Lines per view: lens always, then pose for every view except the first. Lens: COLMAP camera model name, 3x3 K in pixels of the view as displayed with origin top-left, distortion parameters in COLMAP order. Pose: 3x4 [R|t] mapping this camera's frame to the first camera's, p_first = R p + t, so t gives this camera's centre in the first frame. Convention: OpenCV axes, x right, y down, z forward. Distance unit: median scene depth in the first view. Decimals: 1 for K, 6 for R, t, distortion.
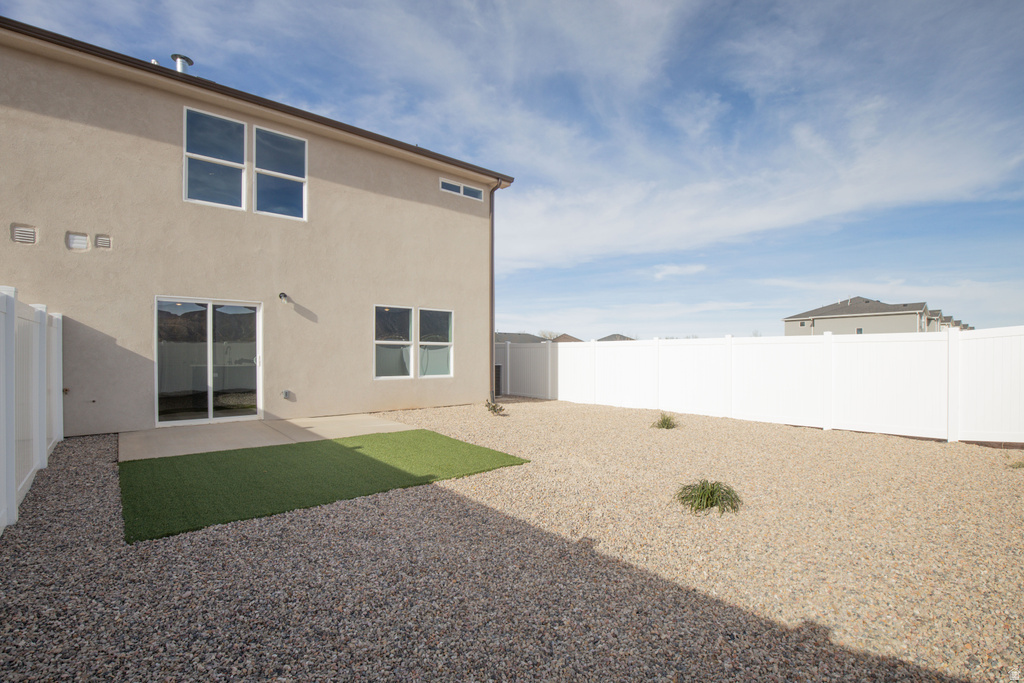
lens RADIAL K [[460.5, 0, 512.0], [0, 460.5, 341.5], [0, 0, 1]] dist [0.000063, 0.000090]
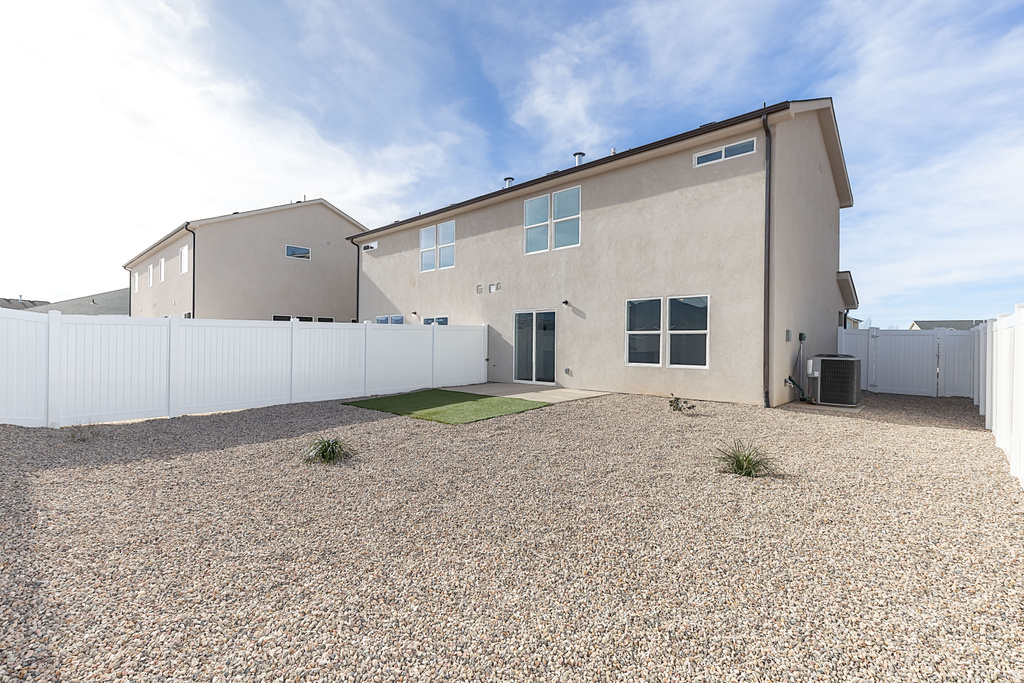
lens RADIAL K [[460.5, 0, 512.0], [0, 460.5, 341.5], [0, 0, 1]] dist [0.000063, 0.000090]
pose [[0.132581, -0.003746, -0.991165, 0.802467], [0.018906, 0.999820, -0.001250, 0.019854], [0.990992, -0.018573, 0.132628, 0.562100]]
